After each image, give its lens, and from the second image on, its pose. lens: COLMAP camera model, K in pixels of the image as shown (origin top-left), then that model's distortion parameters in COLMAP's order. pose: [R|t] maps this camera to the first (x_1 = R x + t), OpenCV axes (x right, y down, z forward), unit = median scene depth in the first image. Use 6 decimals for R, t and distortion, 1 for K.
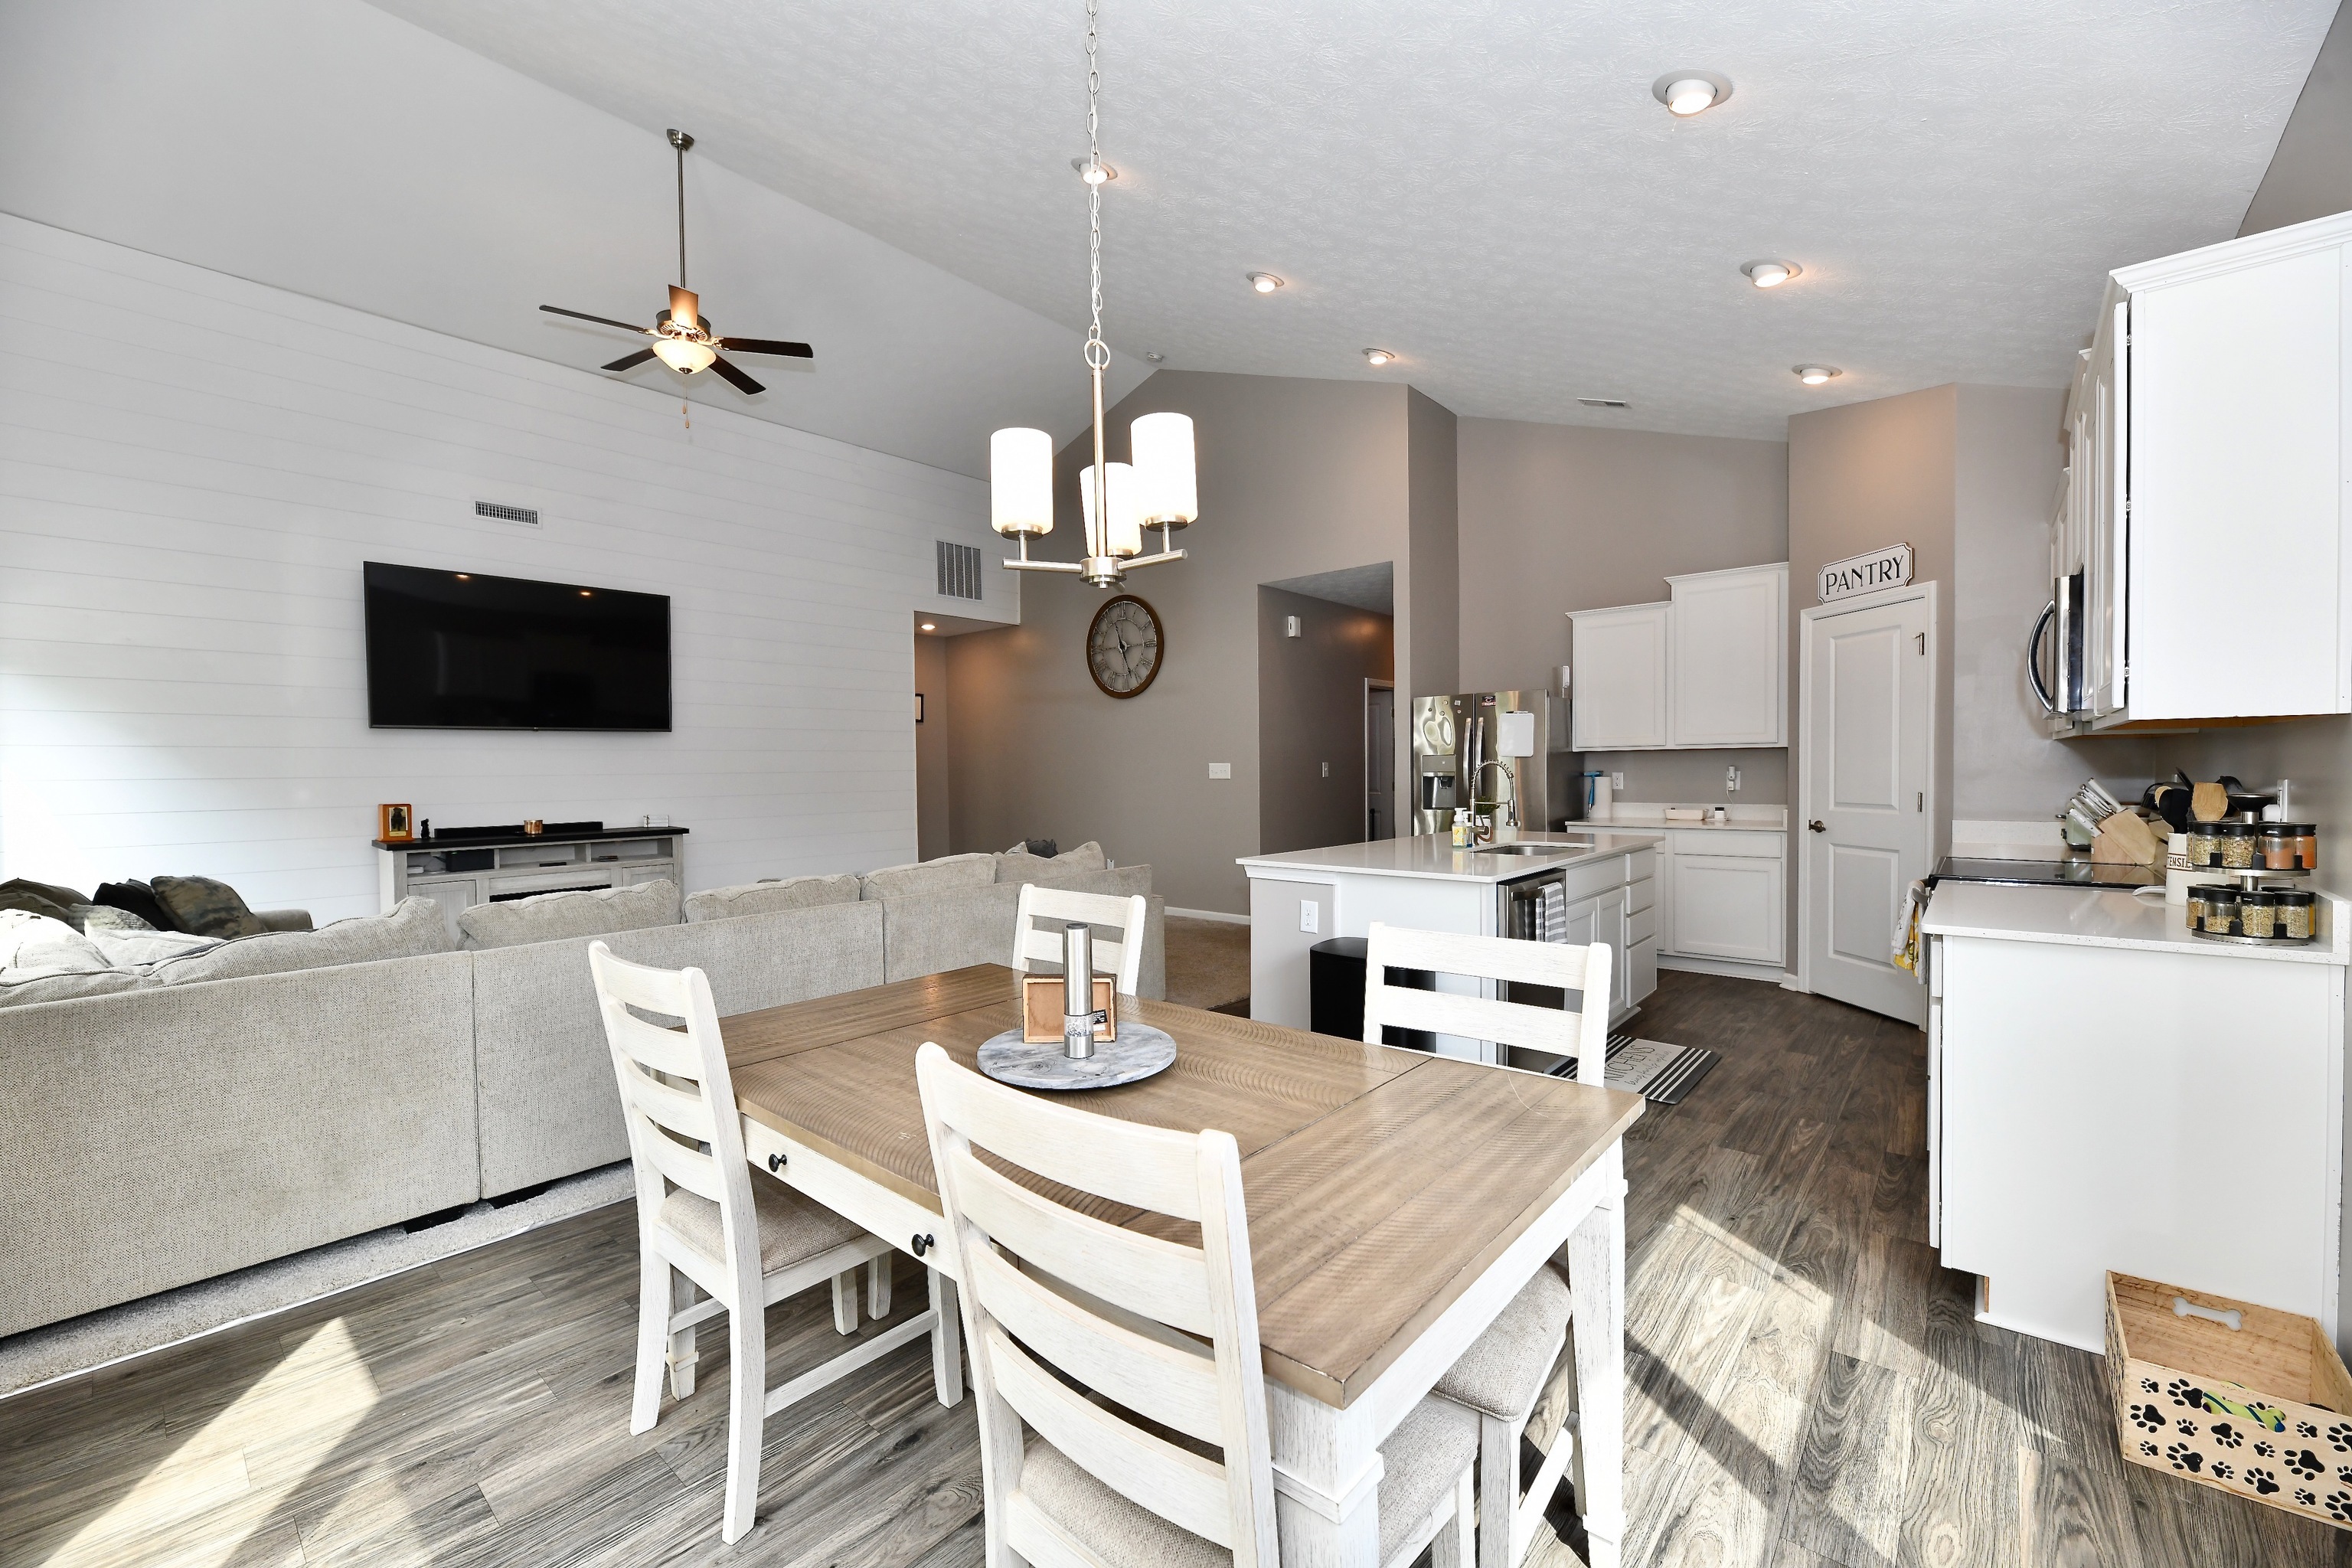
lens RADIAL K [[941.4, 0, 1169.8], [0, 941.4, 792.3], [0, 0, 1]] dist [0.000901, -0.003622]
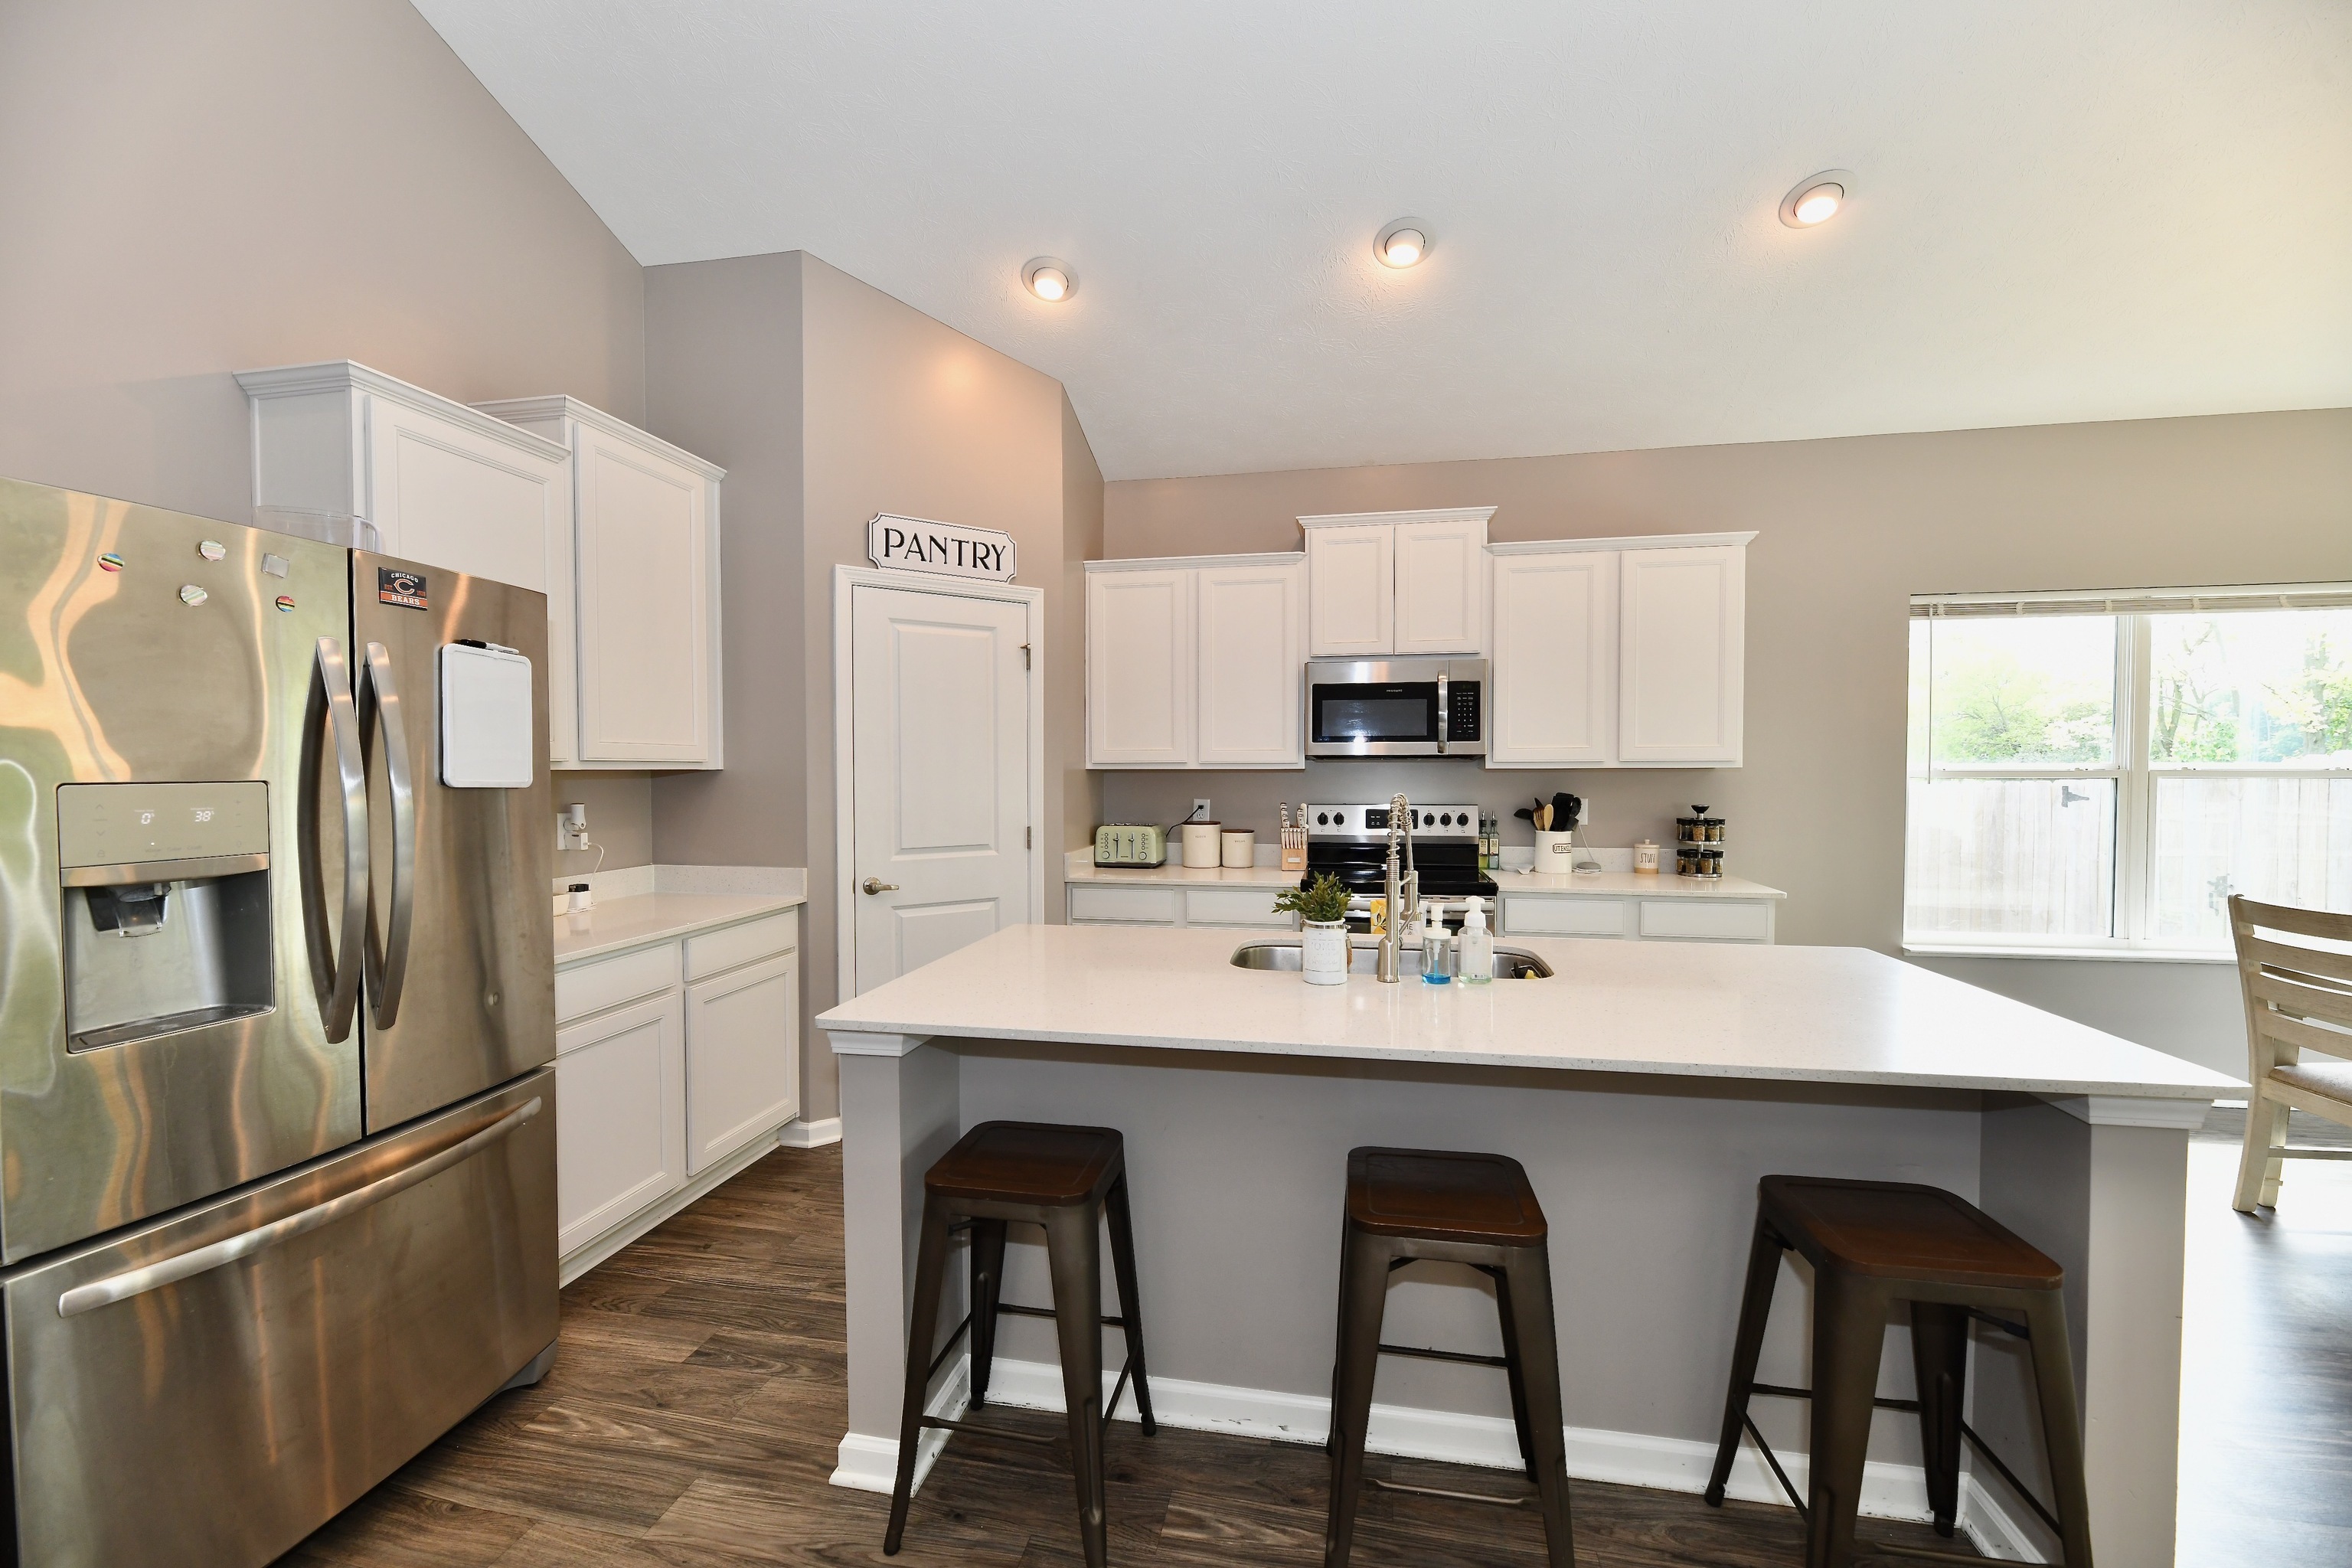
lens RADIAL K [[941.4, 0, 1169.8], [0, 941.4, 792.3], [0, 0, 1]] dist [0.000901, -0.003622]
pose [[-0.500696, -0.008909, 0.865578, -0.019170], [0.031389, 0.999103, 0.028440, -0.042132], [-0.865054, 0.041409, -0.499967, 1.059821]]
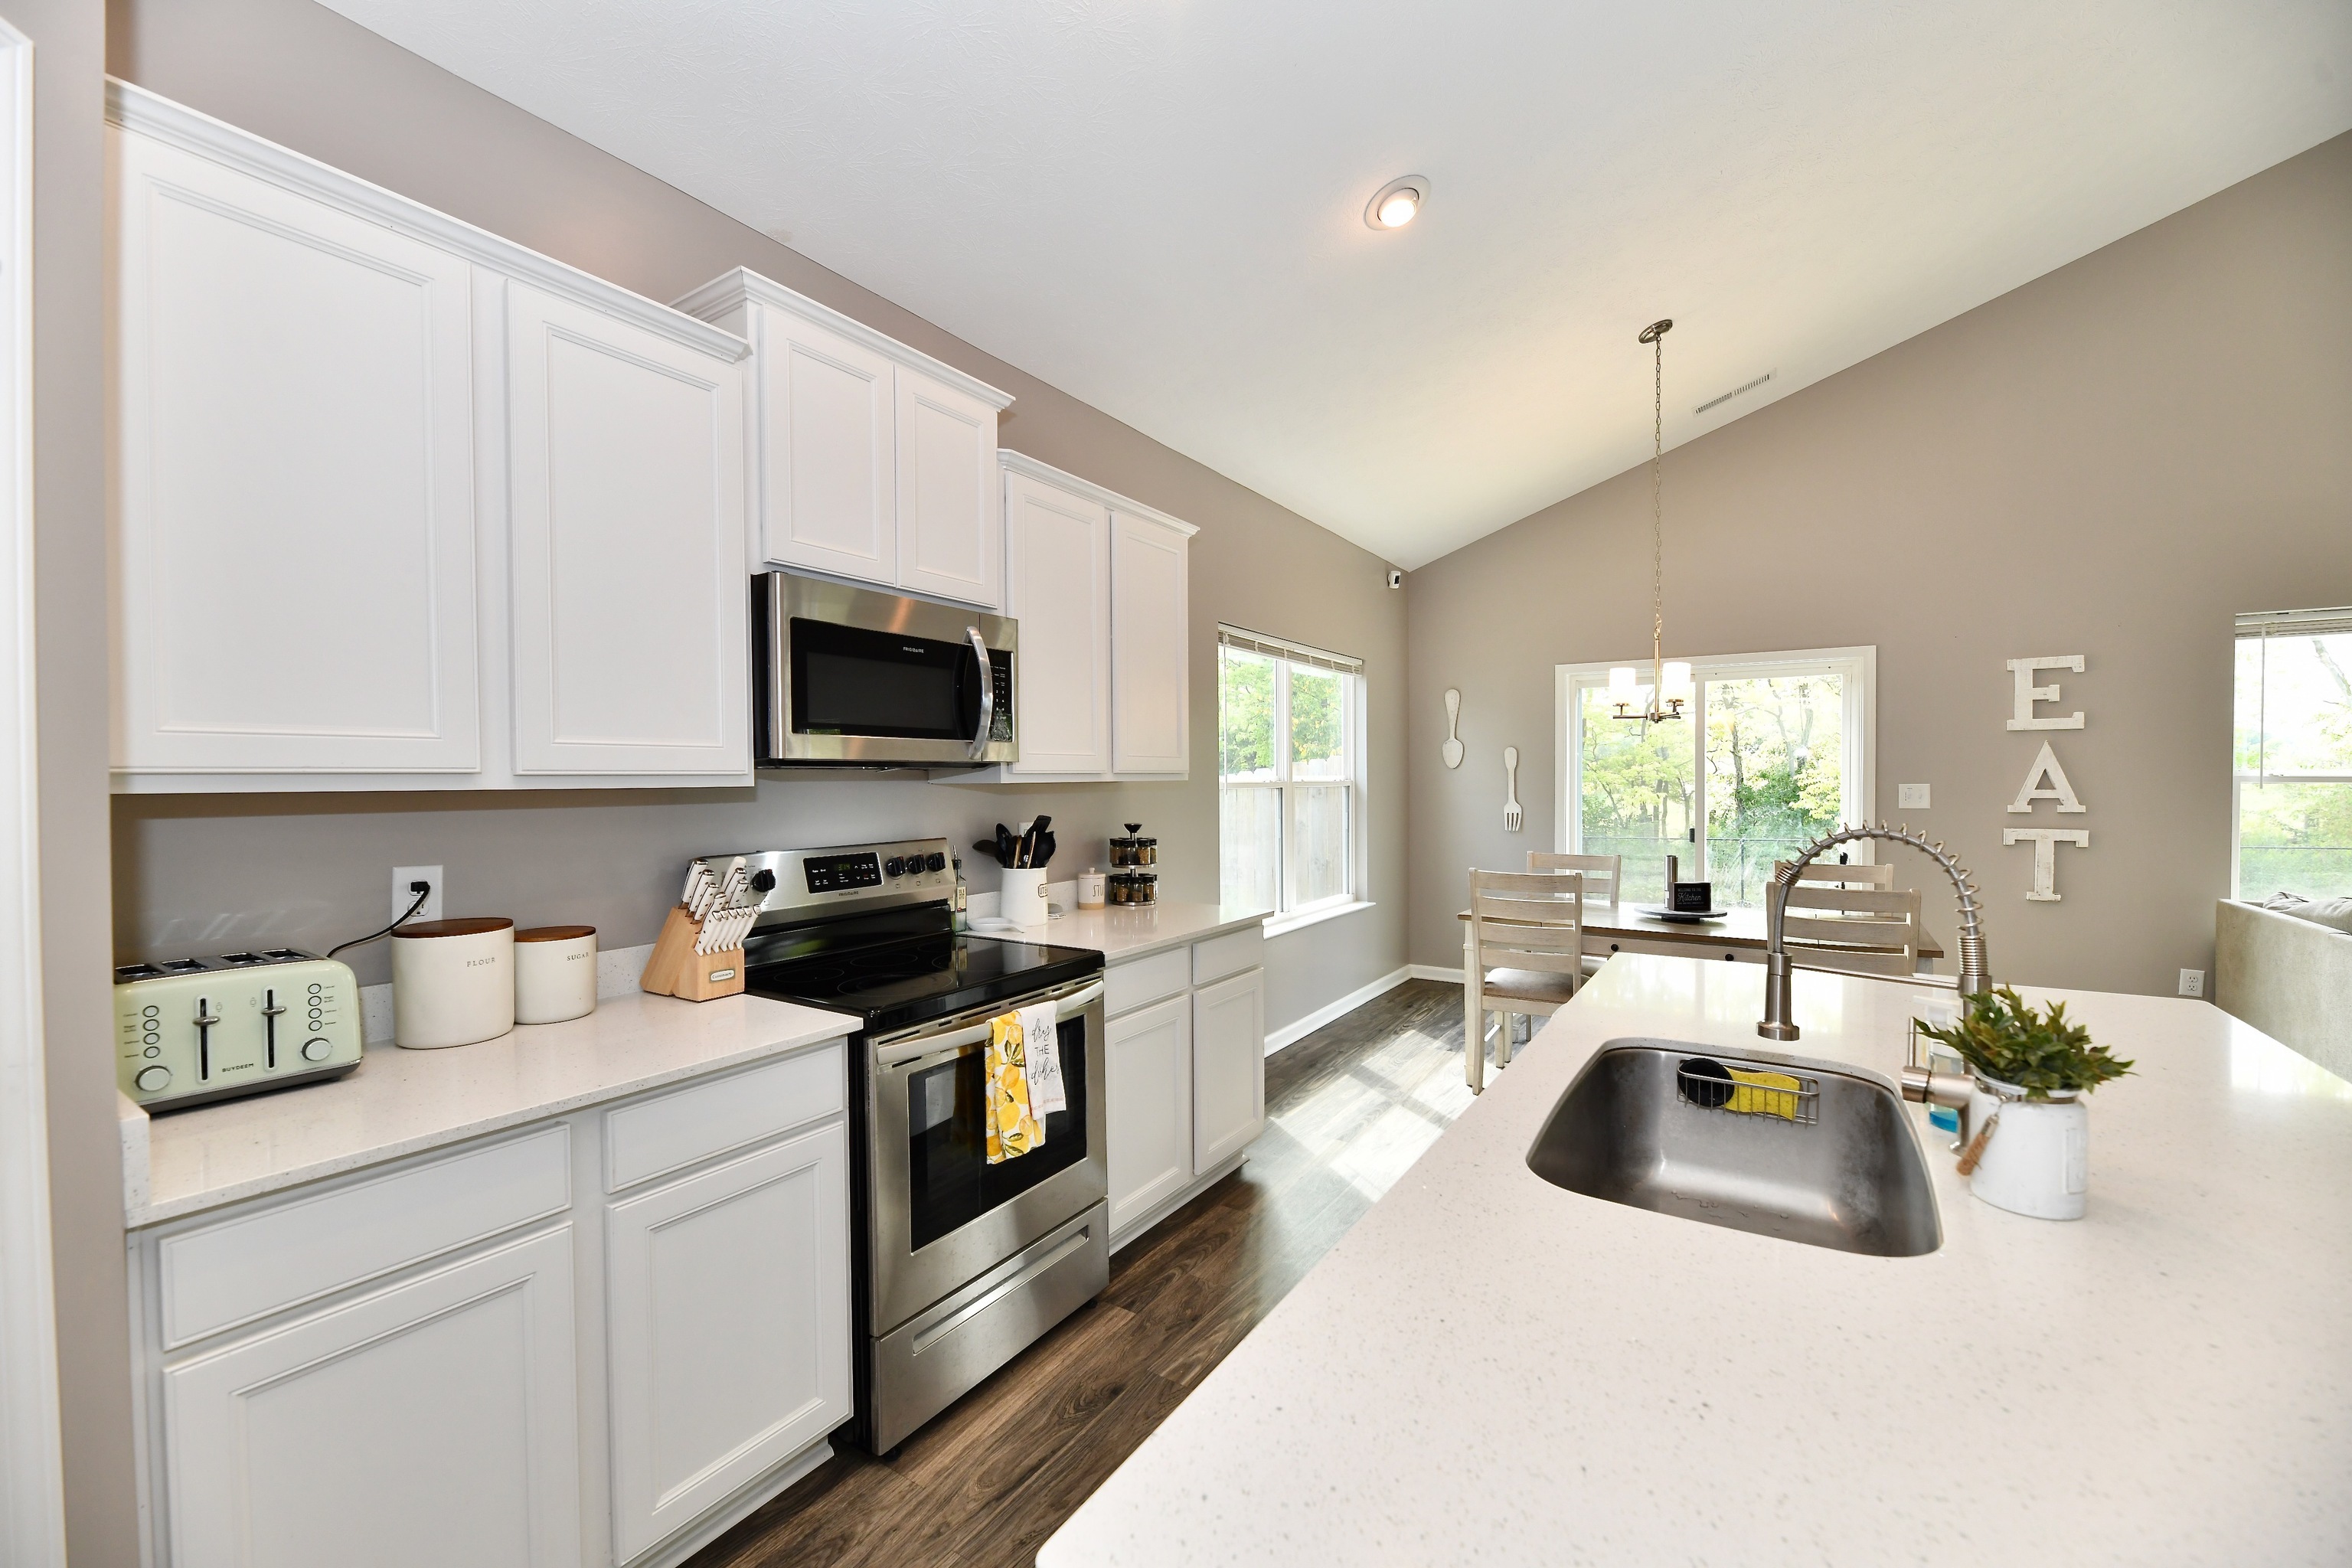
lens RADIAL K [[941.4, 0, 1169.8], [0, 941.4, 792.3], [0, 0, 1]] dist [0.000901, -0.003622]
pose [[-0.990859, 0.023052, -0.132920, 0.460911], [0.017622, 0.998967, 0.041883, -0.046377], [0.133748, 0.039158, -0.990241, 0.979849]]
